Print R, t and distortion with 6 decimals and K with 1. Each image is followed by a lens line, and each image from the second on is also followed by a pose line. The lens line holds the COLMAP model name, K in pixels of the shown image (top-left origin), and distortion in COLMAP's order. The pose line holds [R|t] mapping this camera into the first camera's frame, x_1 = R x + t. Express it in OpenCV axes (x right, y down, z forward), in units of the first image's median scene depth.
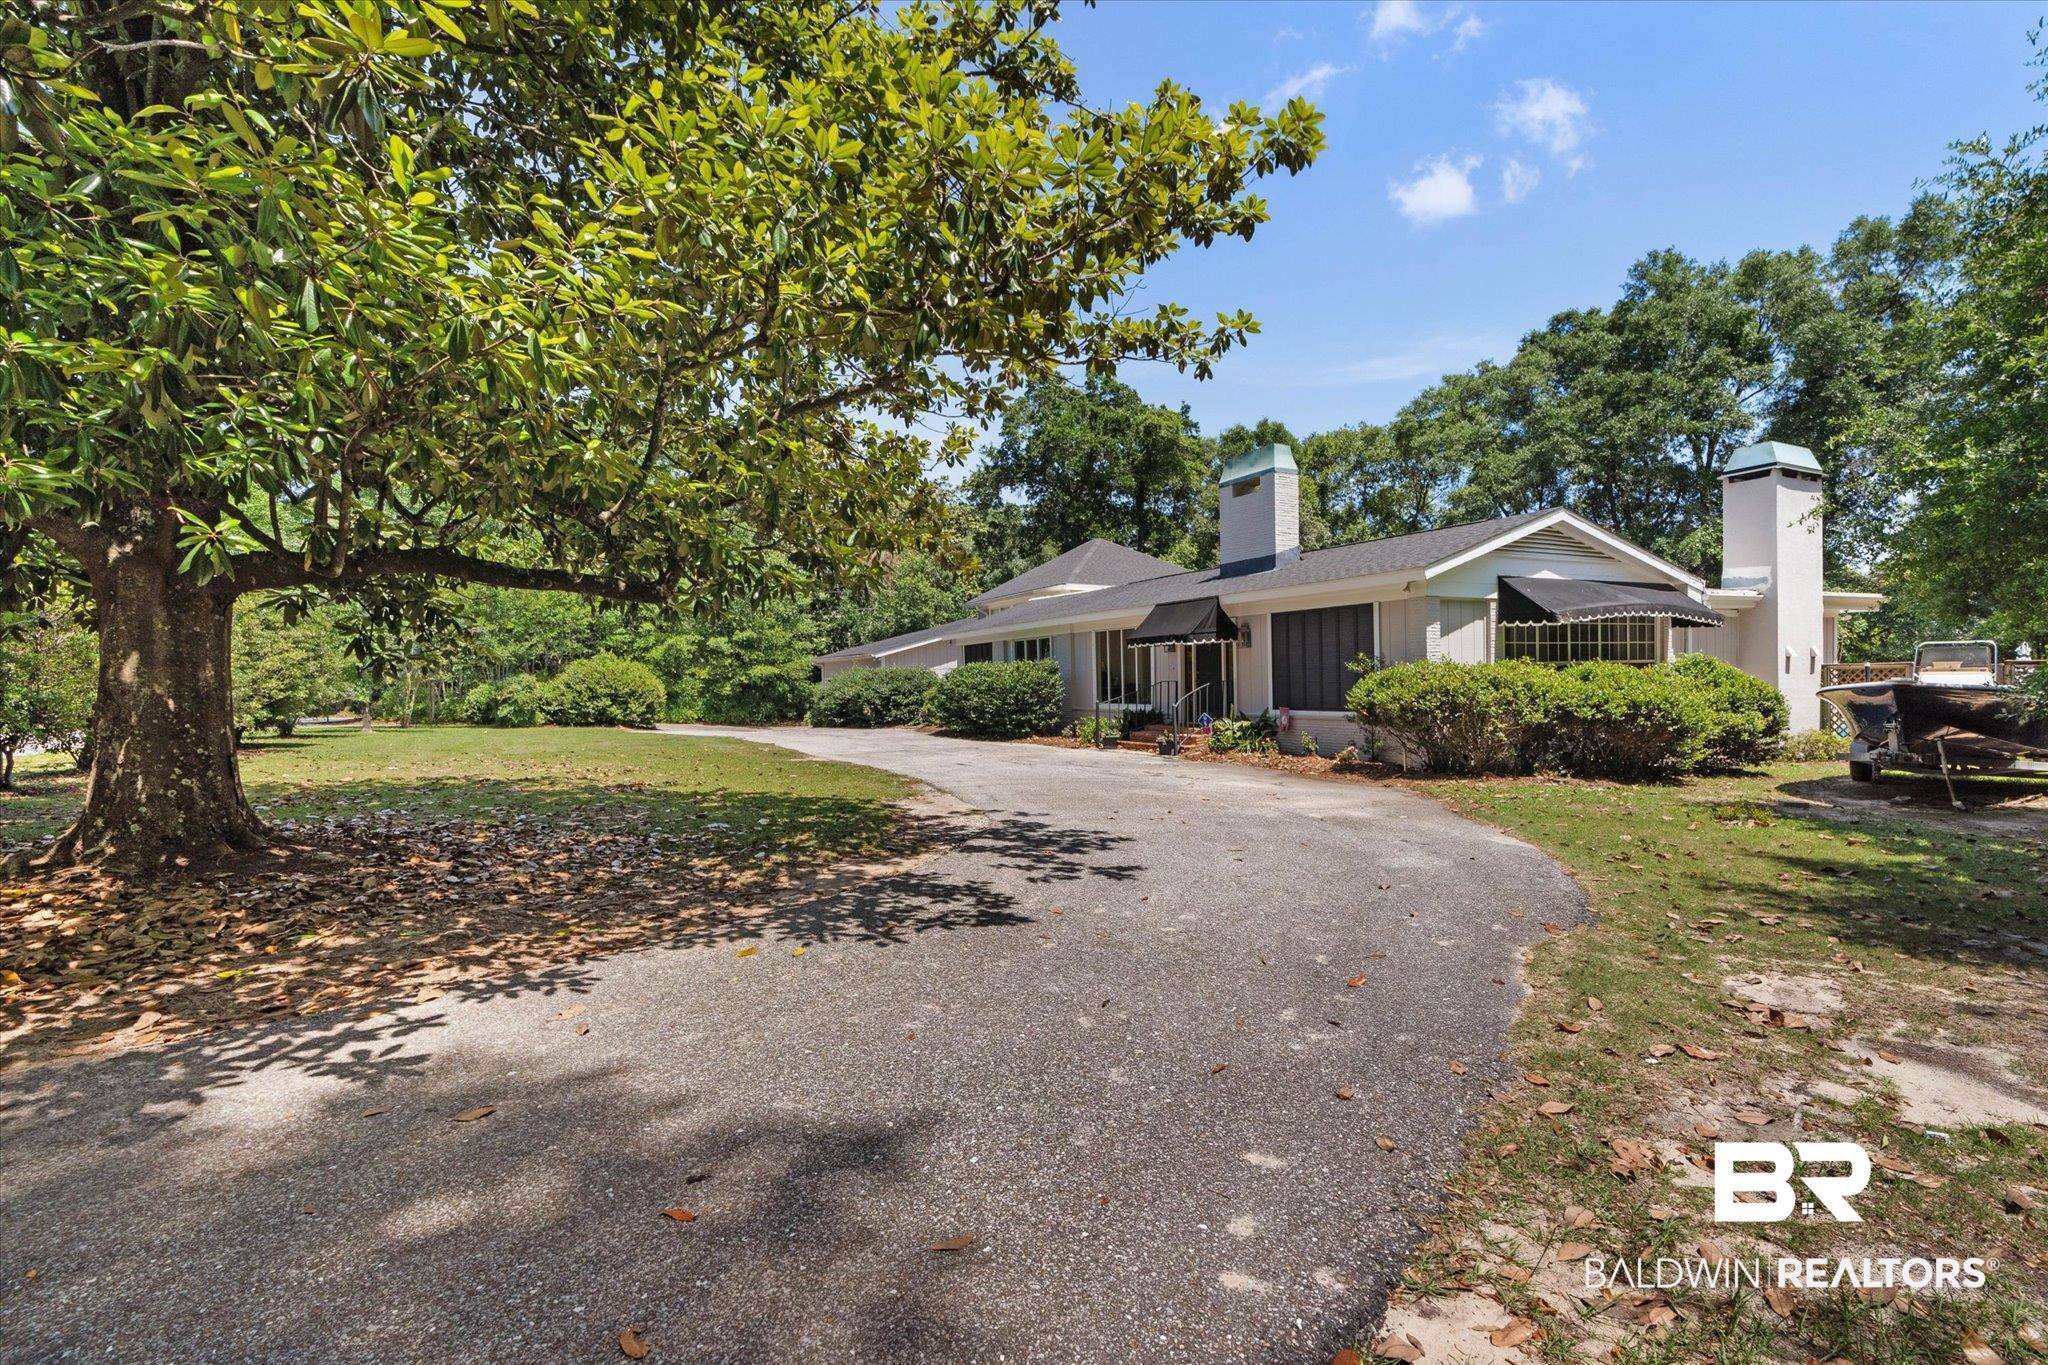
lens RADIAL K [[934.2, 0, 1024.0], [0, 934.2, 682.5], [0, 0, 1]] dist [-0.001827, -0.000202]
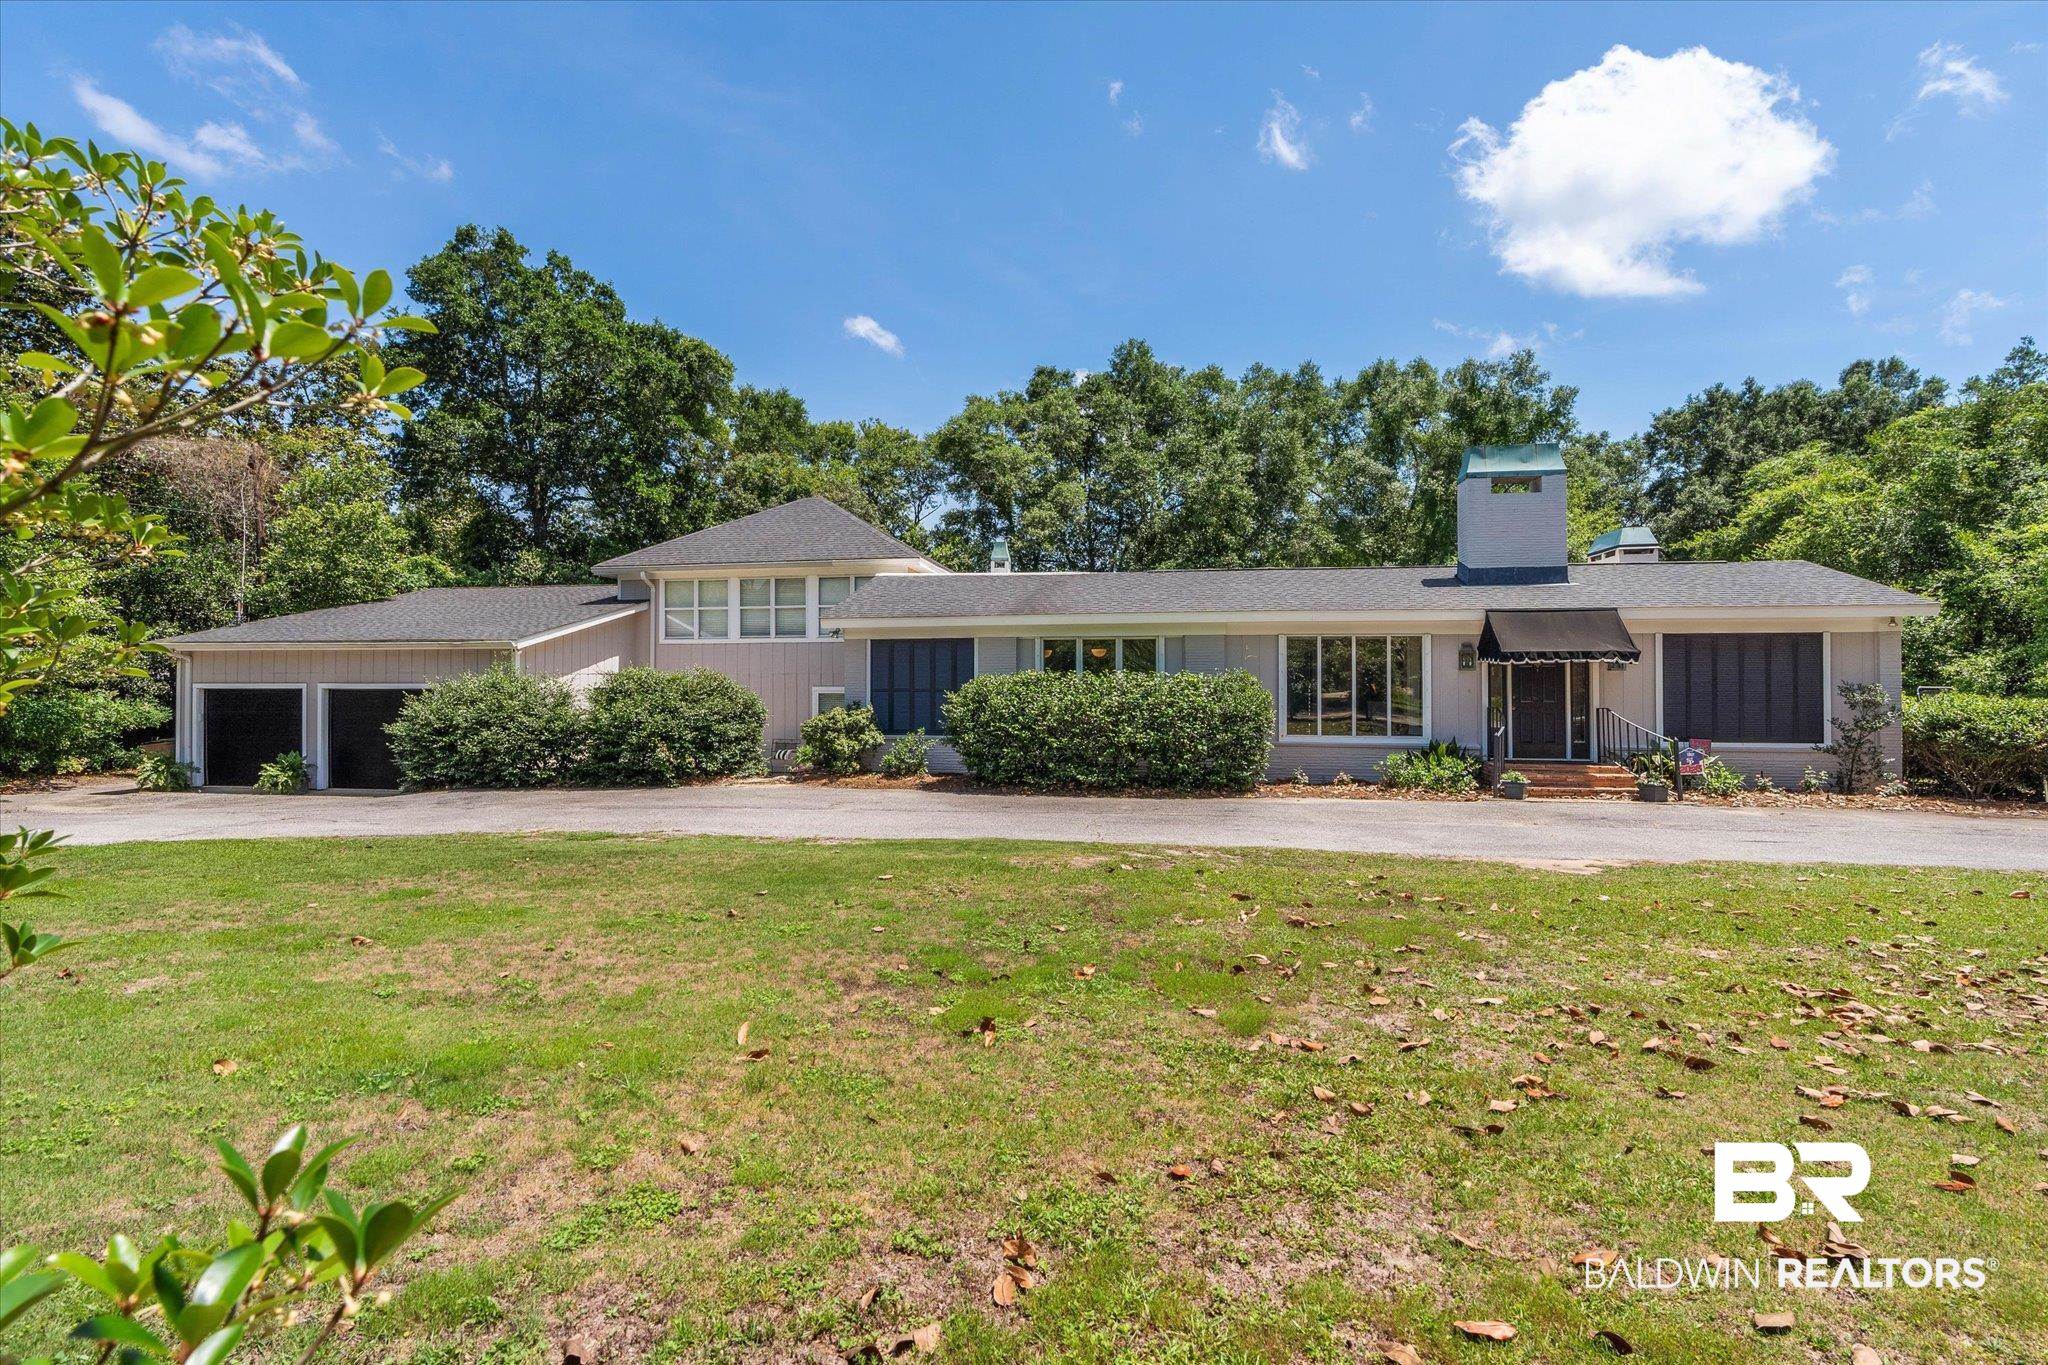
lens RADIAL K [[934.2, 0, 1024.0], [0, 934.2, 682.5], [0, 0, 1]] dist [-0.001827, -0.000202]
pose [[0.599803, 0.026150, 0.799720, -0.497689], [-0.012377, 0.999649, -0.023404, 0.000330], [-0.800052, 0.004140, 0.599916, 0.564403]]
